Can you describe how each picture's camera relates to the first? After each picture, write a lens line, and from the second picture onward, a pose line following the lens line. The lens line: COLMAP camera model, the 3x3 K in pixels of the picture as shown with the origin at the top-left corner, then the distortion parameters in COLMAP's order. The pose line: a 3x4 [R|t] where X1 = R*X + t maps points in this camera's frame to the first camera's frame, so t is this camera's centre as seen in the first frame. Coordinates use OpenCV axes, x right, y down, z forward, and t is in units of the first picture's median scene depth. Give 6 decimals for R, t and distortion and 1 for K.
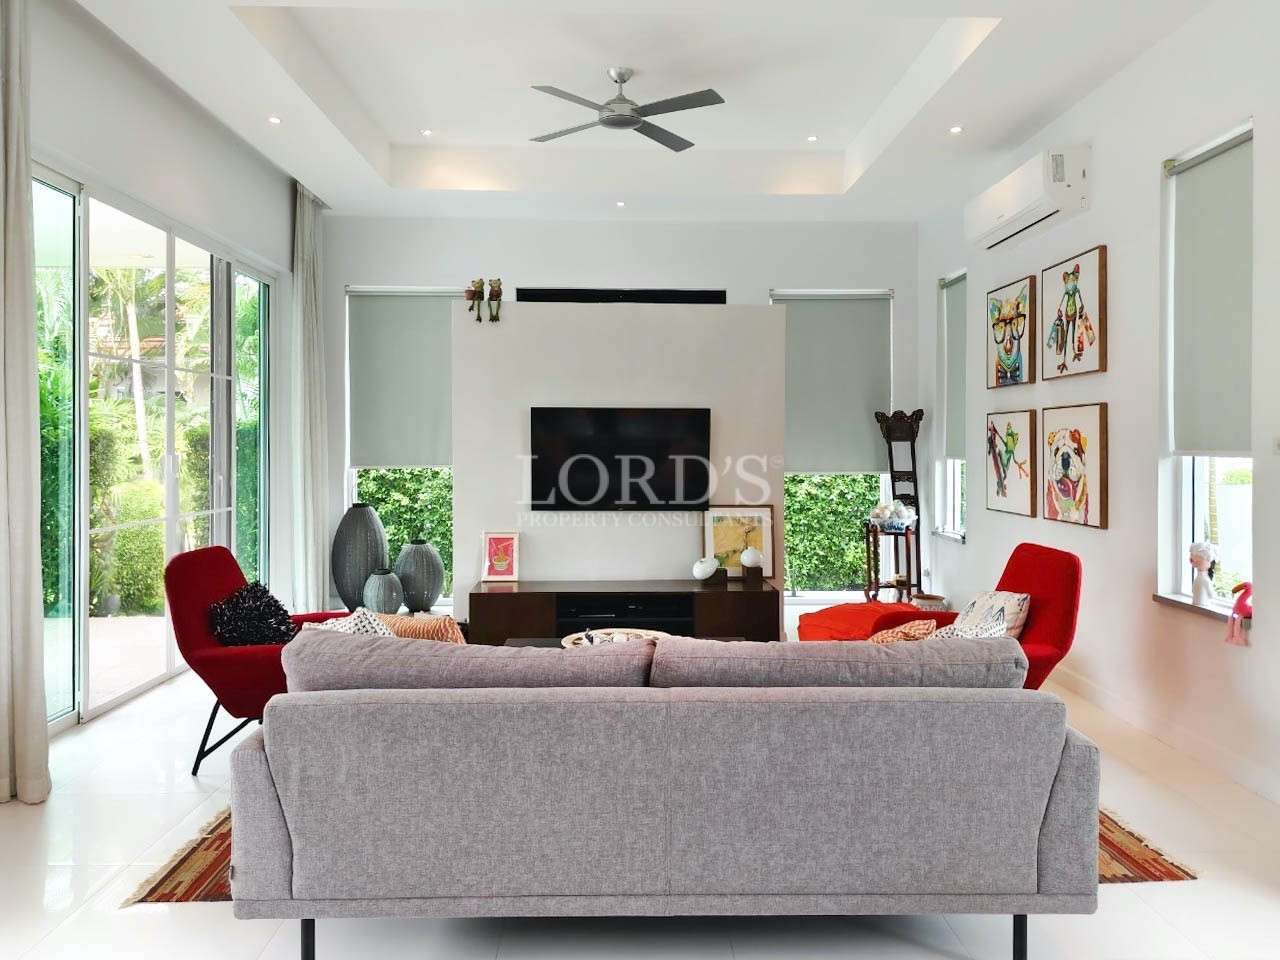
lens RADIAL K [[930.9, 0, 641.0], [0, 930.9, 472.5], [0, 0, 1]] dist [0.028733, -0.001498]
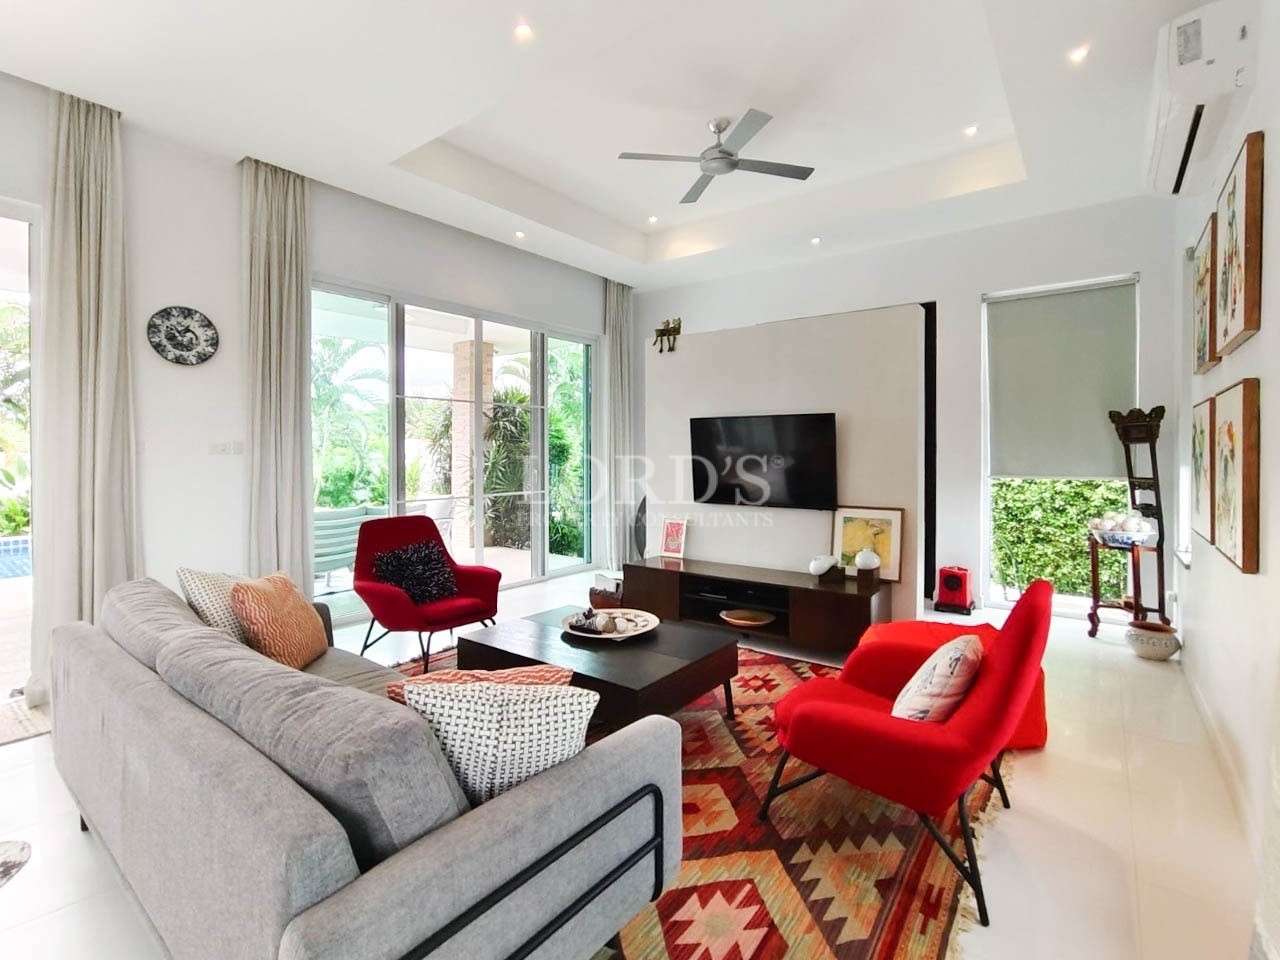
lens RADIAL K [[607.4, 0, 638.1], [0, 607.4, 469.7], [0, 0, 1]] dist [-0.021653, 0.000403]
pose [[0.774924, 0.015720, -0.631858, 0.323614], [-0.016913, 0.999848, 0.004133, -0.004025], [0.631828, 0.007484, 0.775073, 0.324548]]
